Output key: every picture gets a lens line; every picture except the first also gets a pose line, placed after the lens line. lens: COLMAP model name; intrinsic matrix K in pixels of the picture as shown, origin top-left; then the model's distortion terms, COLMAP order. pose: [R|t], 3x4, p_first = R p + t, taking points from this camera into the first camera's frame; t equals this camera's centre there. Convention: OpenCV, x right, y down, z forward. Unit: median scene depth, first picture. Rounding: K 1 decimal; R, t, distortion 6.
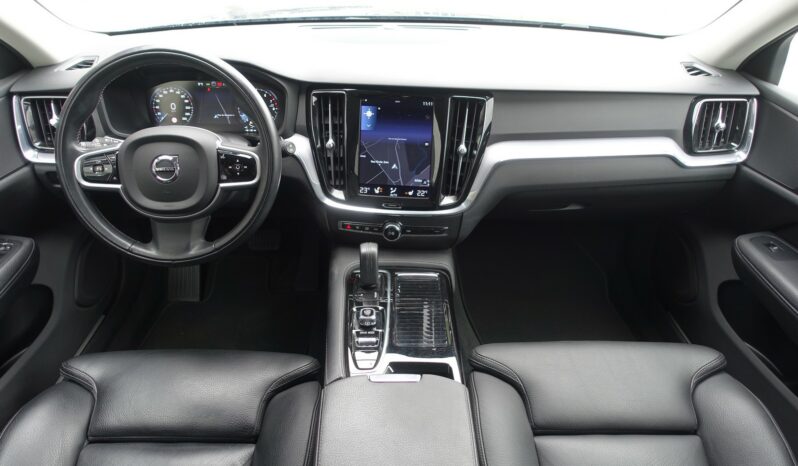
lens RADIAL K [[552.7, 0, 393.6], [0, 552.7, 224.8], [0, 0, 1]] dist [-0.005287, 0.008436]
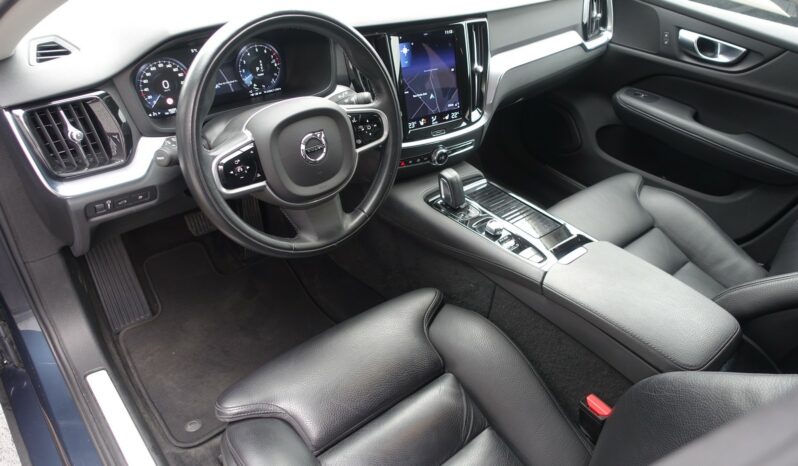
lens RADIAL K [[552.7, 0, 402.1], [0, 552.7, 225.5], [0, 0, 1]] dist [-0.005287, 0.008436]
pose [[0.771713, -0.340079, 0.537406, -0.710246], [0.257710, 0.939751, 0.224619, -0.126766], [-0.581416, -0.034847, 0.812860, 0.154365]]
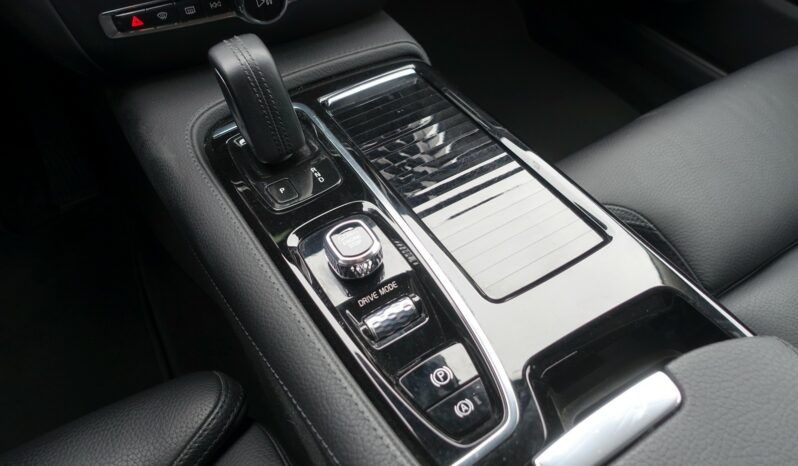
lens RADIAL K [[552.7, 0, 399.0], [0, 552.7, 232.7], [0, 0, 1]] dist [-0.005287, 0.008436]
pose [[0.857347, -0.421810, 0.295013, -0.102306], [0.291227, 0.870075, 0.397688, 0.030165], [-0.424432, -0.255041, 0.868799, 0.614318]]
